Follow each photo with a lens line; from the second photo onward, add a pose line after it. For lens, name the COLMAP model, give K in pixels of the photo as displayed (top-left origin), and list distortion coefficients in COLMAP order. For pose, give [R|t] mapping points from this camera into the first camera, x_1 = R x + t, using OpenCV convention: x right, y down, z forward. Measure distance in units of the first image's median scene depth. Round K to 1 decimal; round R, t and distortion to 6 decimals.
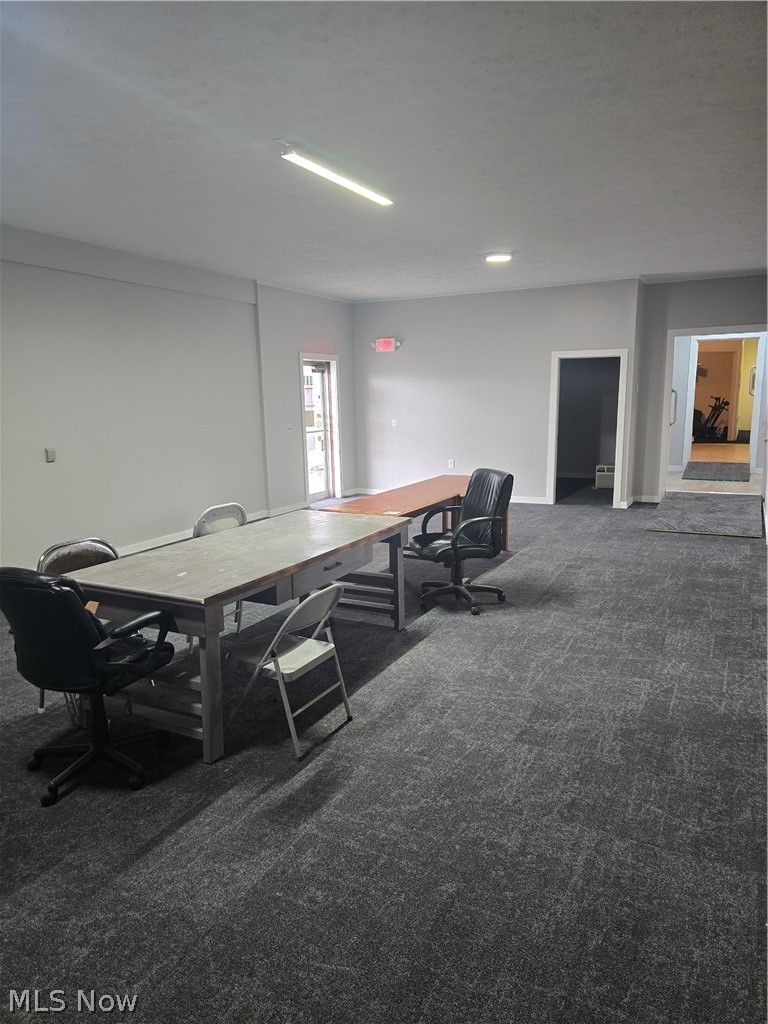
lens RADIAL K [[699.4, 0, 374.0], [0, 699.4, 511.8], [0, 0, 1]] dist [0.043355, -0.002267]
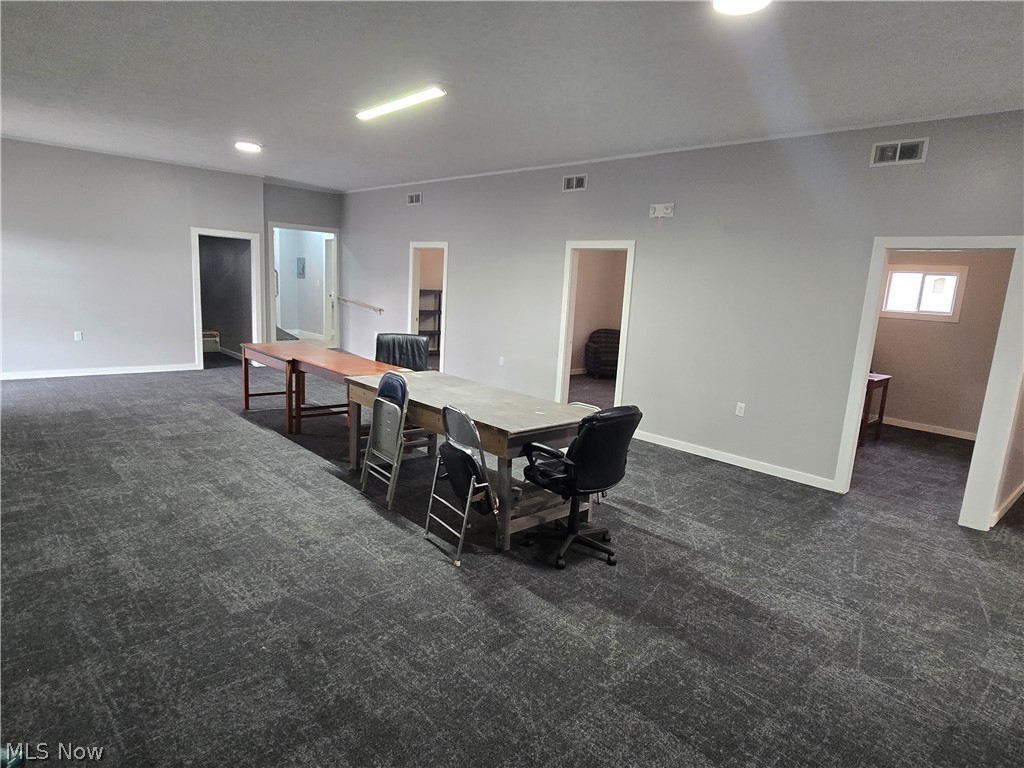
lens RADIAL K [[616.5, 0, 512.9], [0, 616.5, 416.5], [0, 0, 1]] dist [0.001962, 0.002205]
pose [[0.339829, -0.172654, 0.924504, -1.714777], [0.099977, 0.984067, 0.147028, -0.109254], [-0.935158, 0.042465, 0.351676, 0.739966]]
